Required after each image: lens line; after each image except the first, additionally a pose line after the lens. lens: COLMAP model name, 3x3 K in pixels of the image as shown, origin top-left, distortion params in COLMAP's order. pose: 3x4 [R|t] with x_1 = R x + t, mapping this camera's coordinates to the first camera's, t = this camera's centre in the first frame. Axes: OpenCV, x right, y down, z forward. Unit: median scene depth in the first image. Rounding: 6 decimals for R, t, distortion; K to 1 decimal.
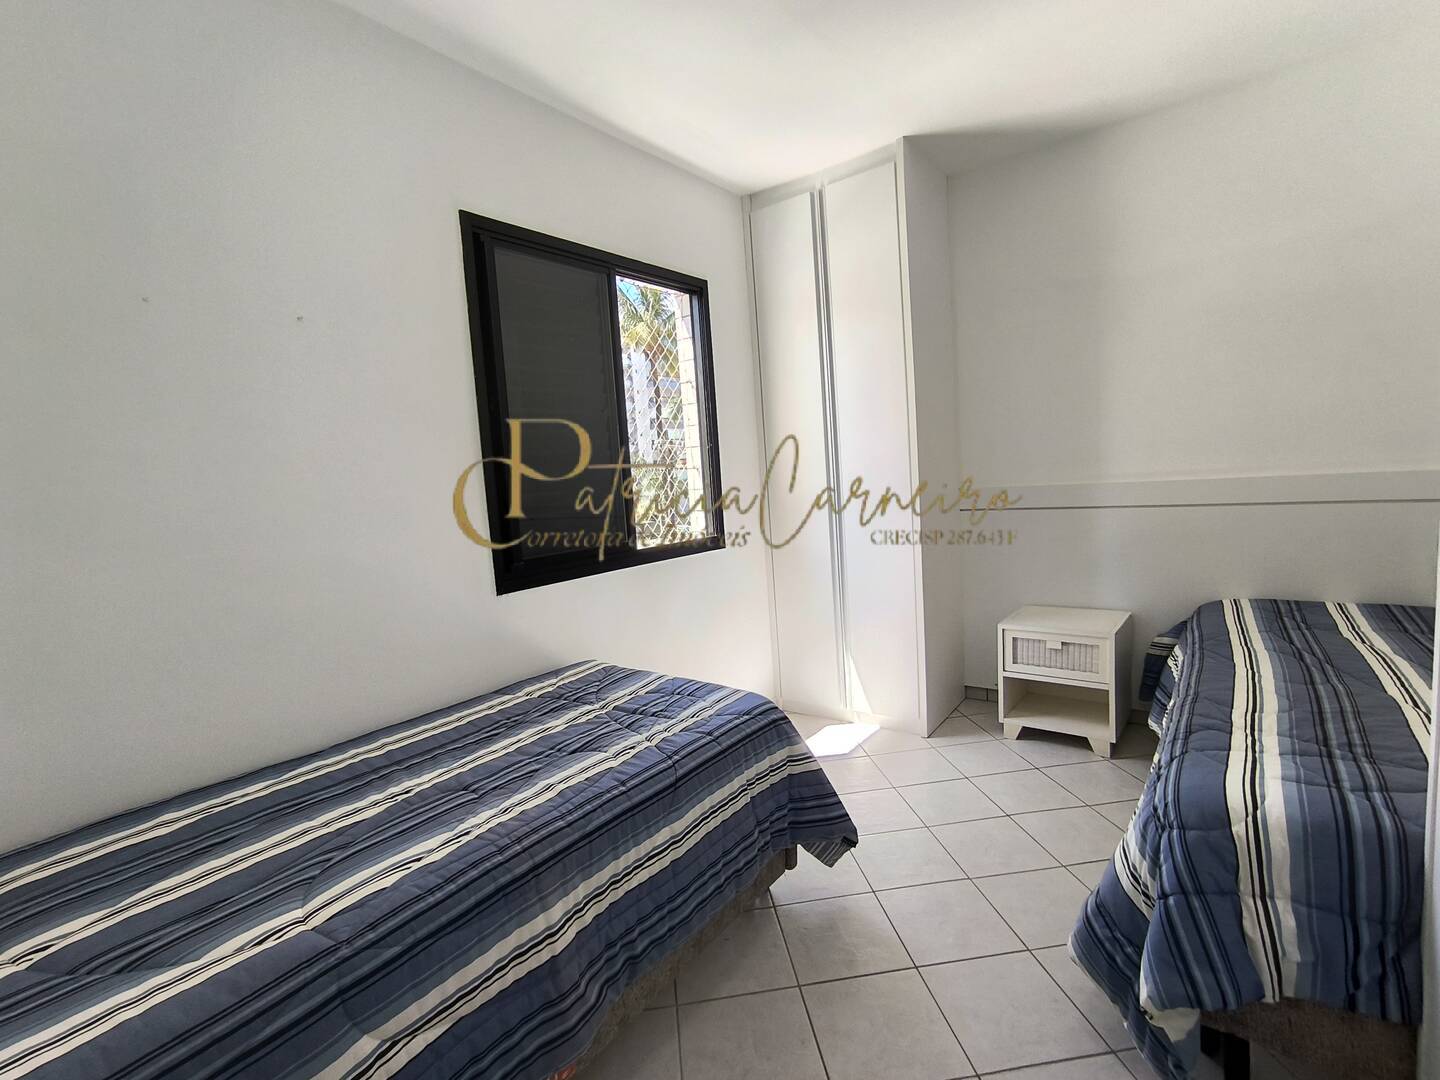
lens RADIAL K [[657.7, 0, 718.6], [0, 657.7, 546.4], [0, 0, 1]] dist [0.003149, 0.001072]
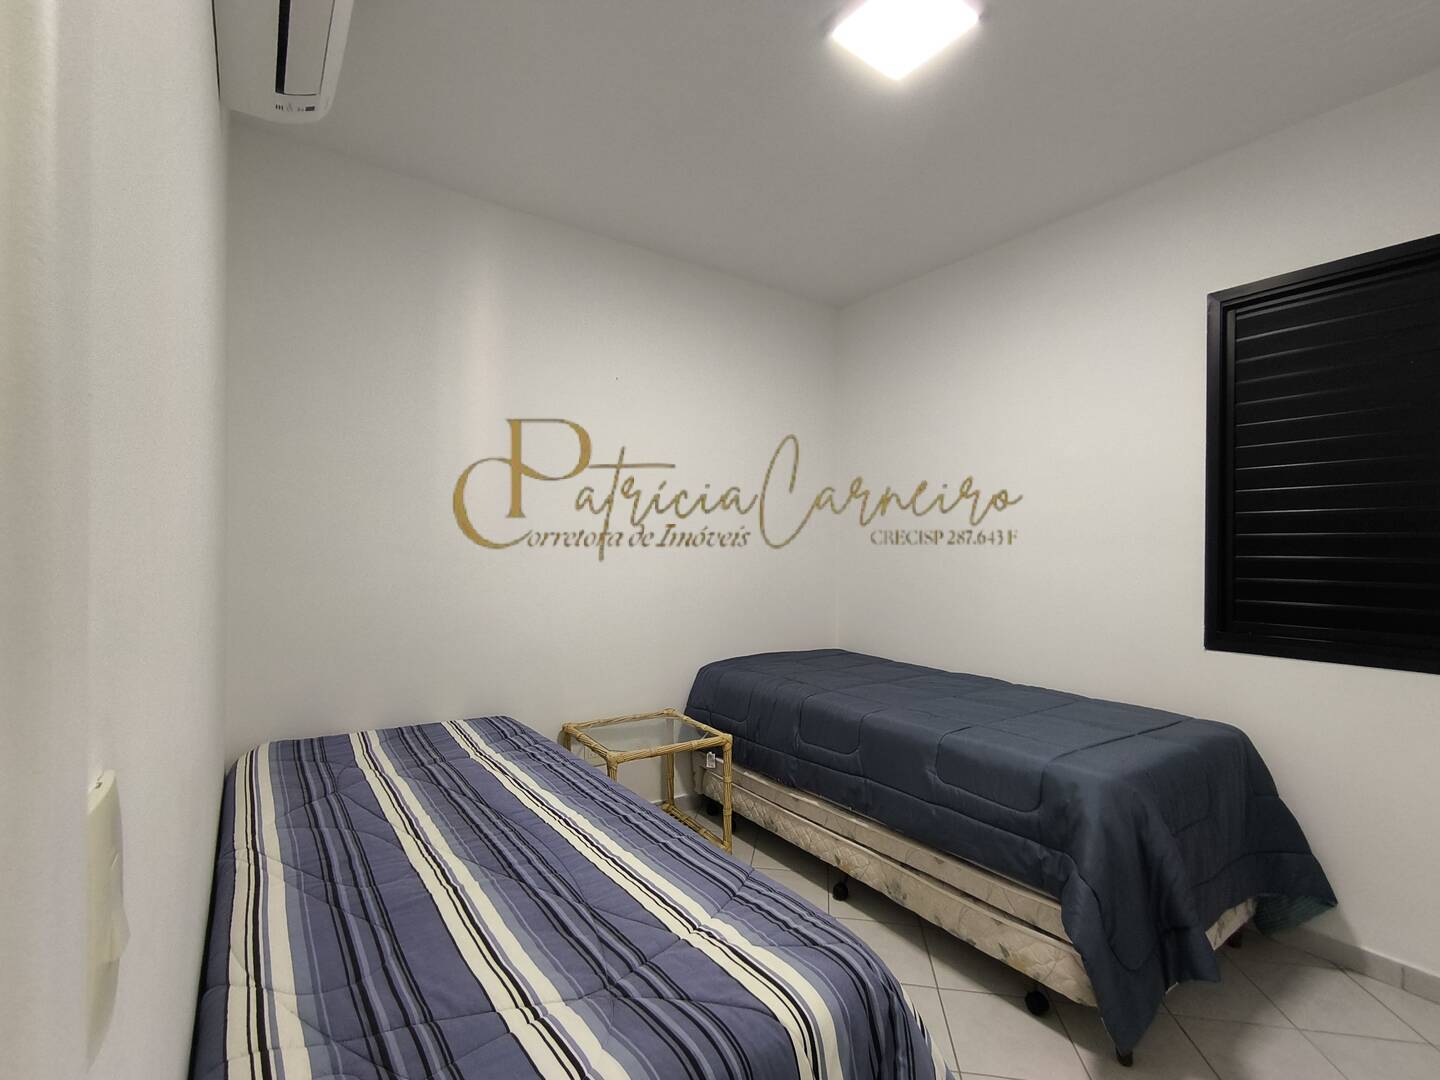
lens RADIAL K [[657.7, 0, 719.0], [0, 657.7, 549.6], [0, 0, 1]] dist [0.003149, 0.001072]
pose [[0.267567, 0.065326, 0.961322, 0.197335], [0.103703, 0.989951, -0.096136, -0.030064], [-0.957942, 0.125414, 0.258104, 0.245315]]
